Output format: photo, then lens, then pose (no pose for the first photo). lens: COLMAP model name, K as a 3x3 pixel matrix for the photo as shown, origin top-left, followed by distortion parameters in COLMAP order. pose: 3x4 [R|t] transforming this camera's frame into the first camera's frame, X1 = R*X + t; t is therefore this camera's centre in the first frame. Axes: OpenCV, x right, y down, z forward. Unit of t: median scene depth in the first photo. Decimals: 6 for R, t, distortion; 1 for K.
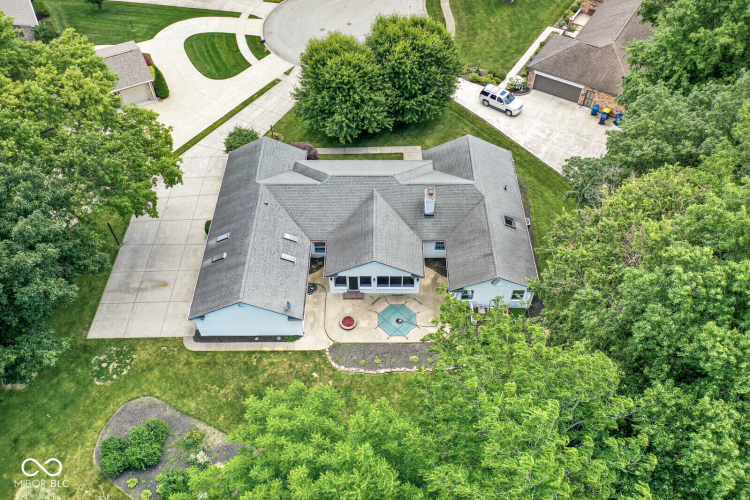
lens RADIAL K [[588.3, 0, 375.0], [0, 588.3, 250.0], [0, 0, 1]] dist [0.004585, 0.006495]
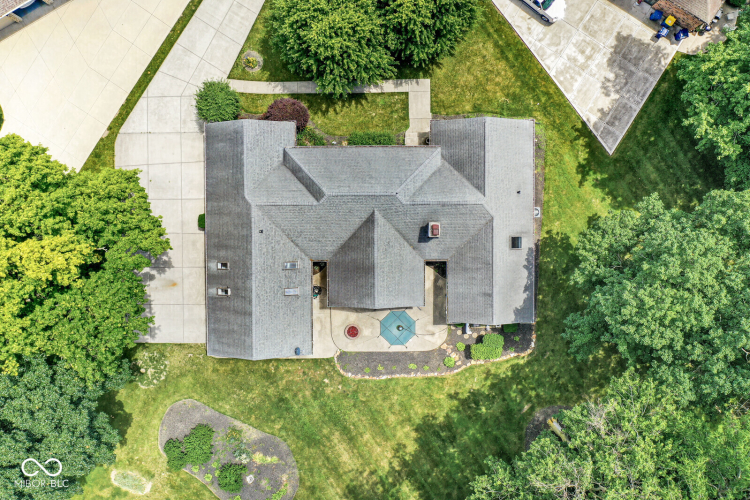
lens RADIAL K [[588.3, 0, 375.0], [0, 588.3, 250.0], [0, 0, 1]] dist [0.004585, 0.006495]
pose [[0.999933, -0.009123, -0.007166, 0.004969], [0.011581, 0.748869, 0.662616, -0.719100], [-0.000679, -0.662655, 0.748925, 0.285494]]
